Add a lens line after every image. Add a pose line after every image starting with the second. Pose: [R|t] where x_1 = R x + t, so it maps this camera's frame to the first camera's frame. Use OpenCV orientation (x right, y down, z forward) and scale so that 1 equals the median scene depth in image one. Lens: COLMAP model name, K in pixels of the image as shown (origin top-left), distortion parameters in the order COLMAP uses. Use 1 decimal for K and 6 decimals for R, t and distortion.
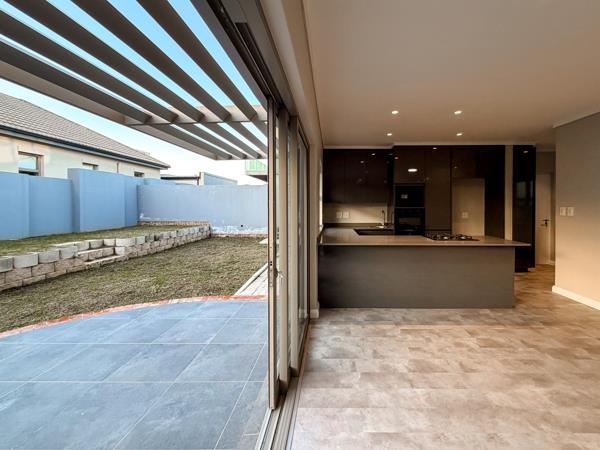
lens RADIAL K [[255.3, 0, 326.1], [0, 255.3, 209.8], [0, 0, 1]] dist [-0.000032, 0.000017]
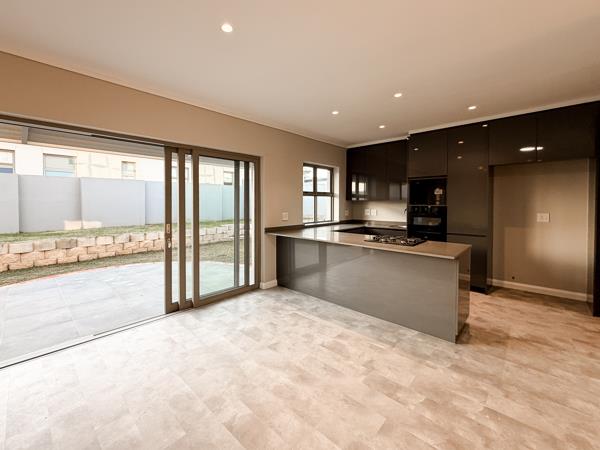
lens RADIAL K [[255.3, 0, 297.7], [0, 255.3, 203.0], [0, 0, 1]] dist [-0.000032, 0.000017]
pose [[0.737307, 0.004194, -0.675545, 0.626654], [-0.013936, 0.999862, -0.009002, -0.003186], [0.675414, 0.016052, 0.737264, 0.100709]]
